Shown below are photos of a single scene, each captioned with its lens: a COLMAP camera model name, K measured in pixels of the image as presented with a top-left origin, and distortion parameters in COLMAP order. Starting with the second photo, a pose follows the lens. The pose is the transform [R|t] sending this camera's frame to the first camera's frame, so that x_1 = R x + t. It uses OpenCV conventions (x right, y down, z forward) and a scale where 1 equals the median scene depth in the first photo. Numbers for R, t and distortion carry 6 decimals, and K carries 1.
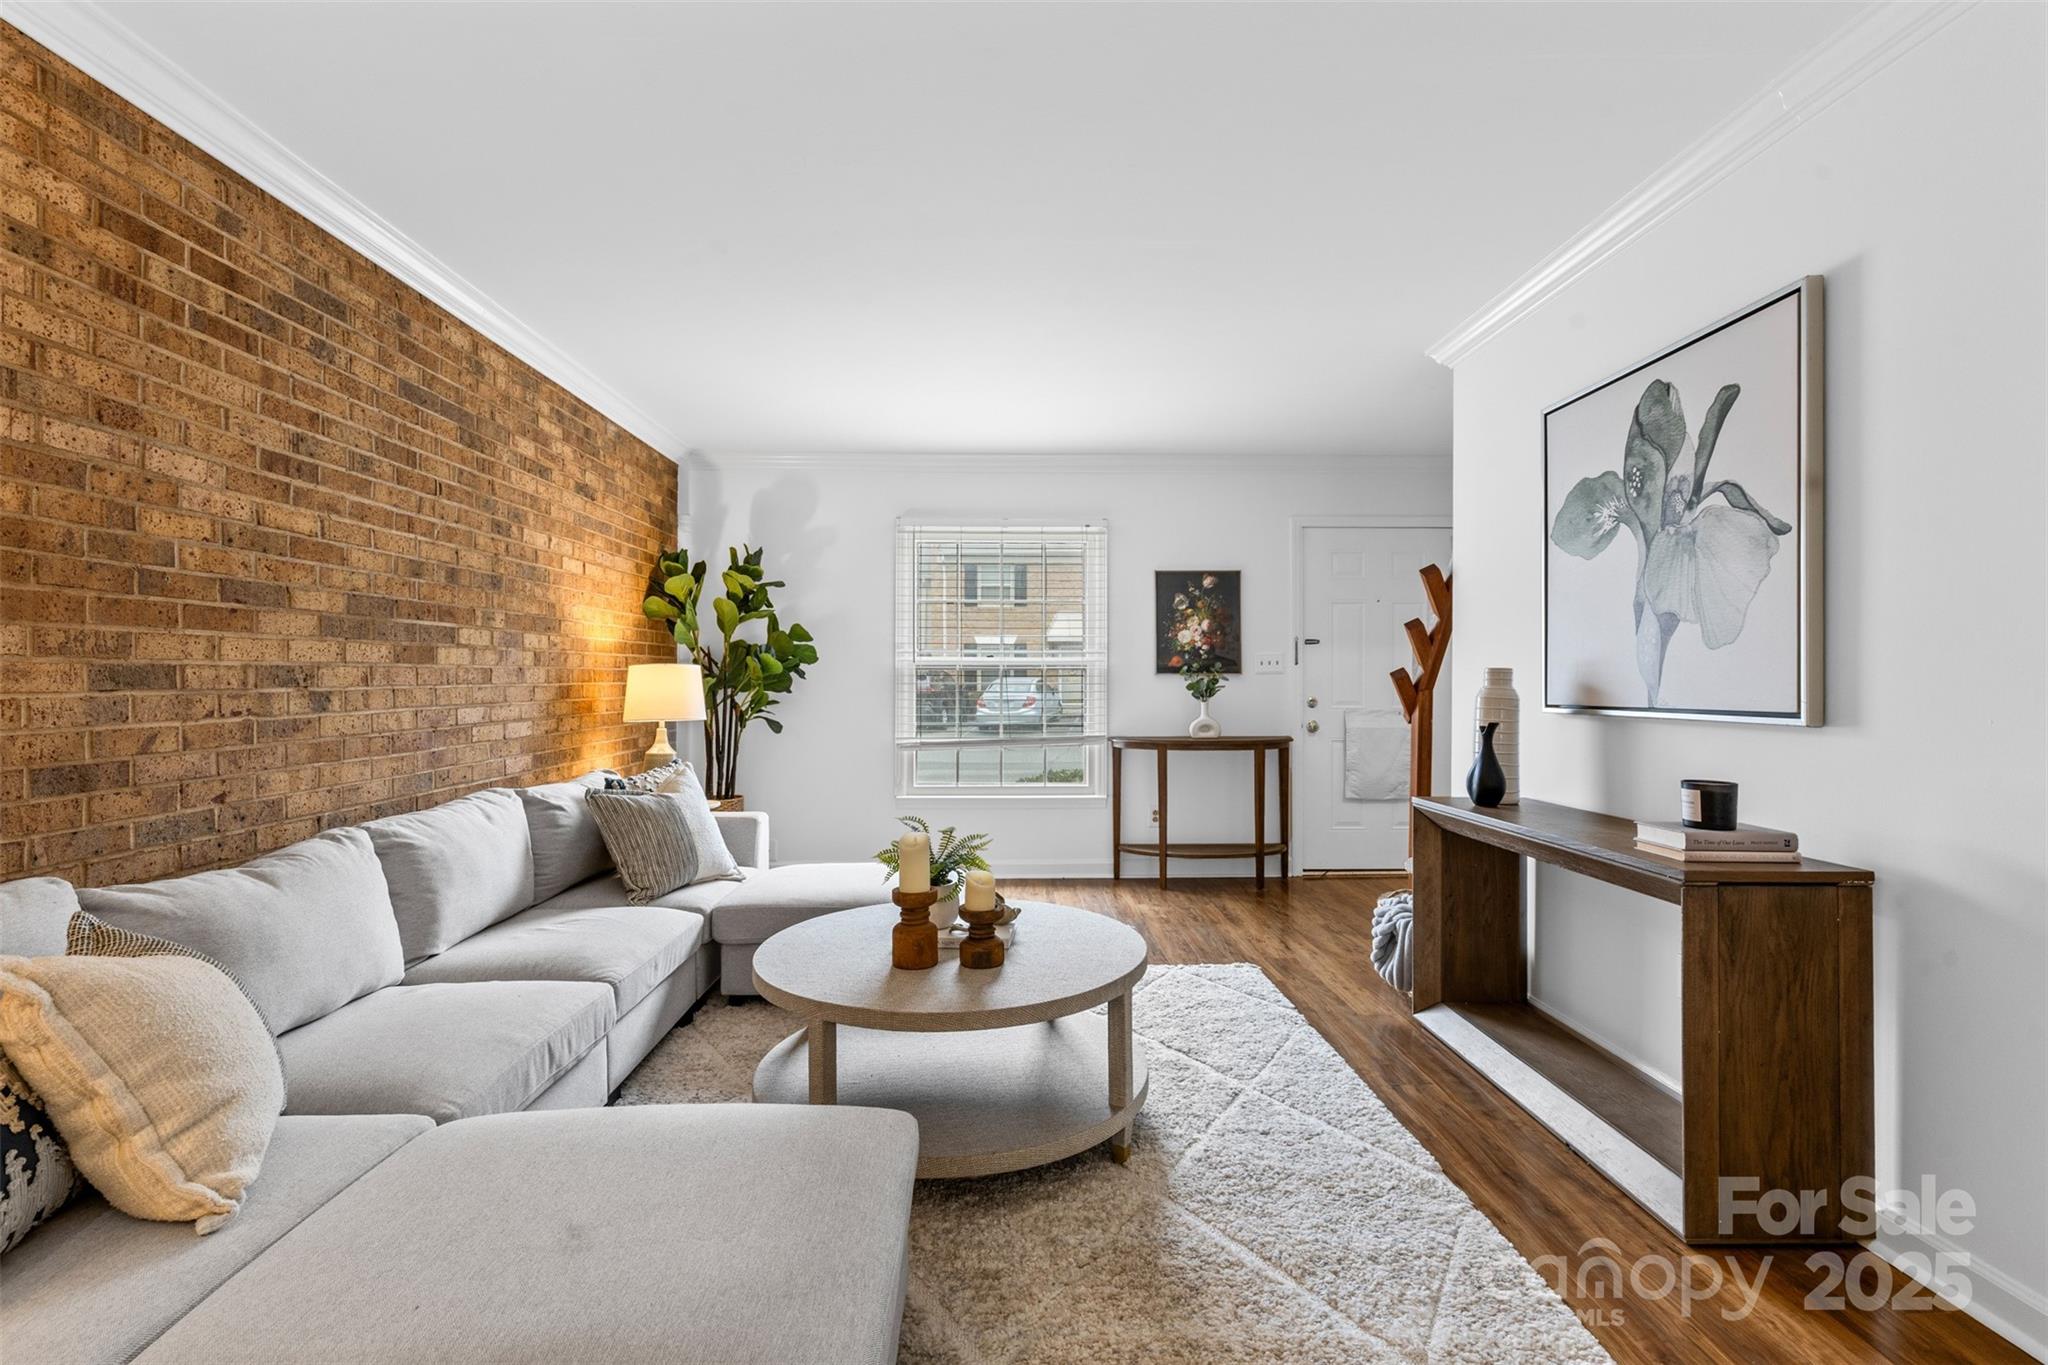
lens RADIAL K [[920.5, 0, 1021.5], [0, 920.5, 674.0], [0, 0, 1]] dist [0.008859, -0.002798]
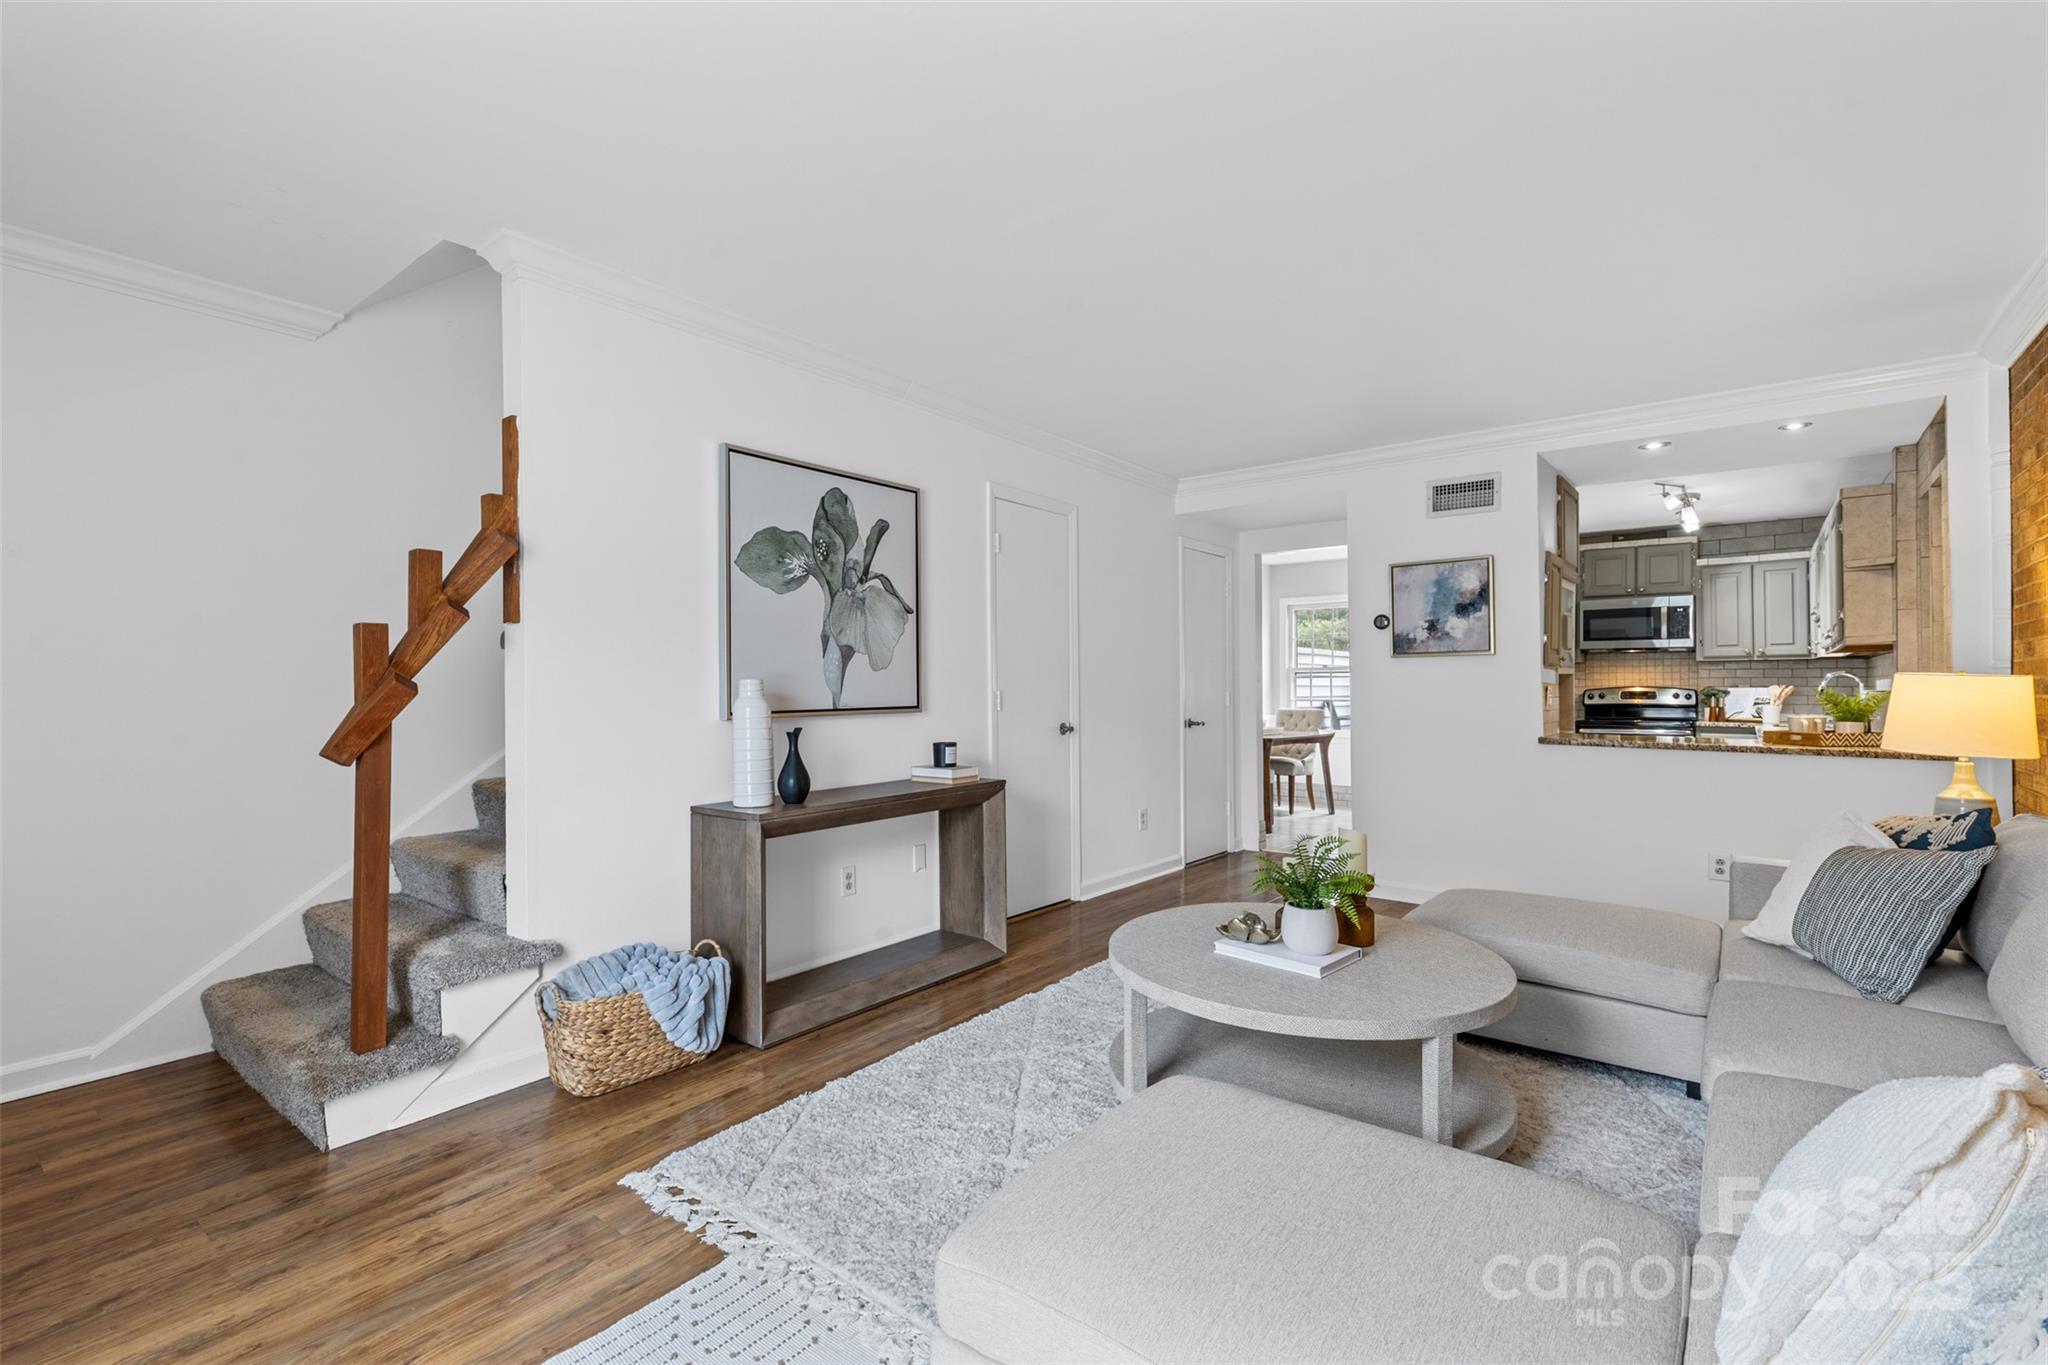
lens RADIAL K [[920.5, 0, 1021.9], [0, 920.5, 682.0], [0, 0, 1]] dist [0.008859, -0.002798]
pose [[-0.773174, 0.004845, 0.634176, -0.367216], [-0.000553, 0.999965, -0.008313, 0.004599], [-0.634194, -0.006778, -0.773144, 1.501202]]
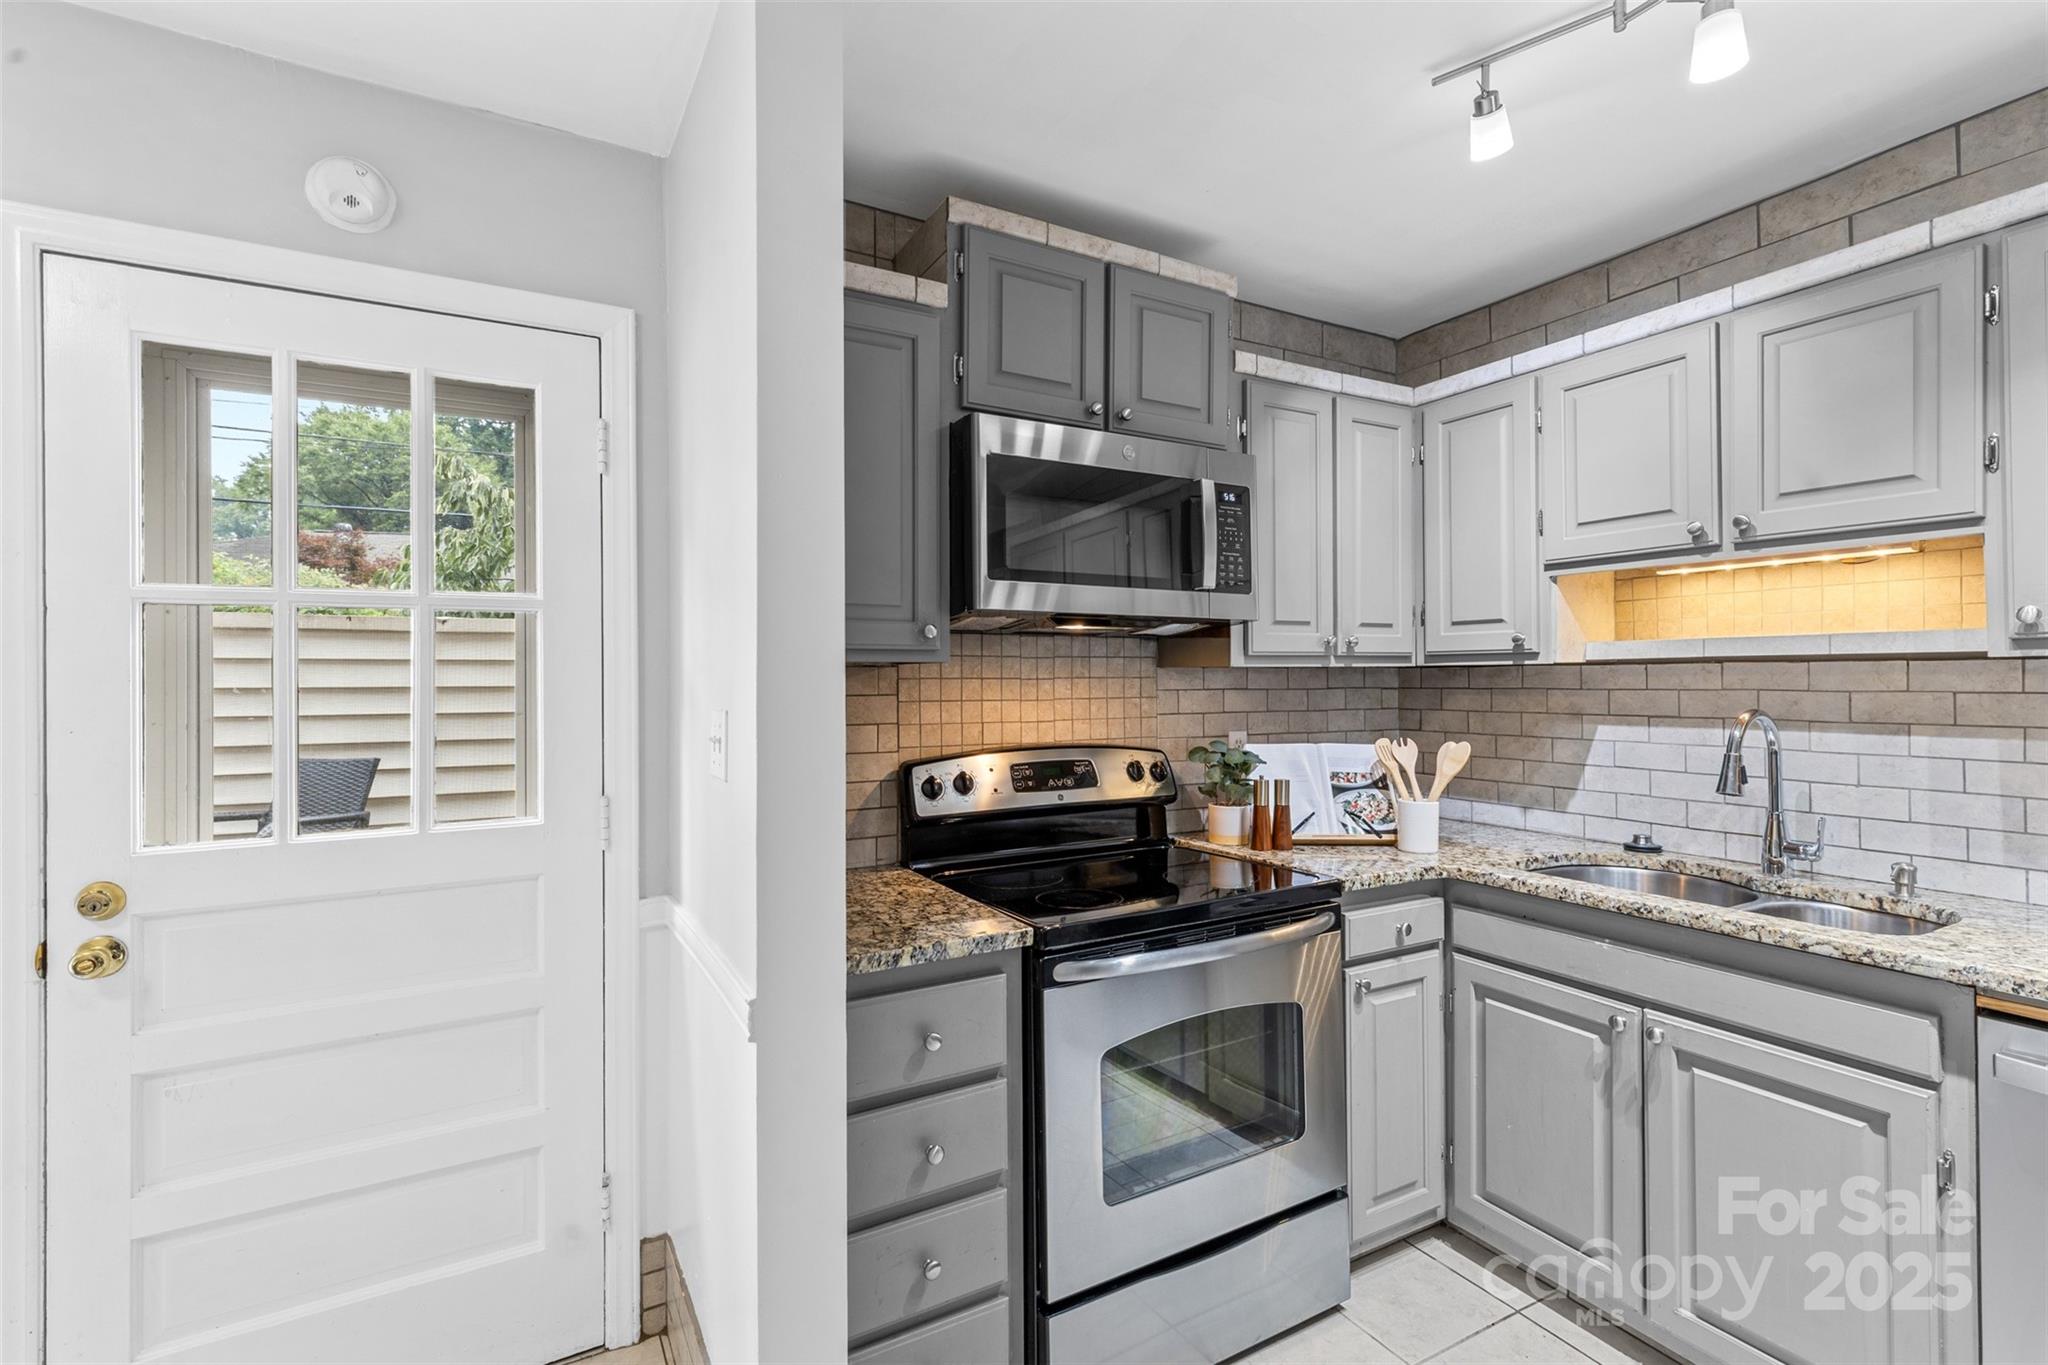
lens RADIAL K [[920.5, 0, 1019.3], [0, 920.5, 672.9], [0, 0, 1]] dist [0.008859, -0.002798]
pose [[-0.887330, 0.000116, -0.461135, 0.264883], [0.004022, 0.999964, -0.007487, -0.056548], [0.461117, -0.008498, -0.887298, -0.701068]]
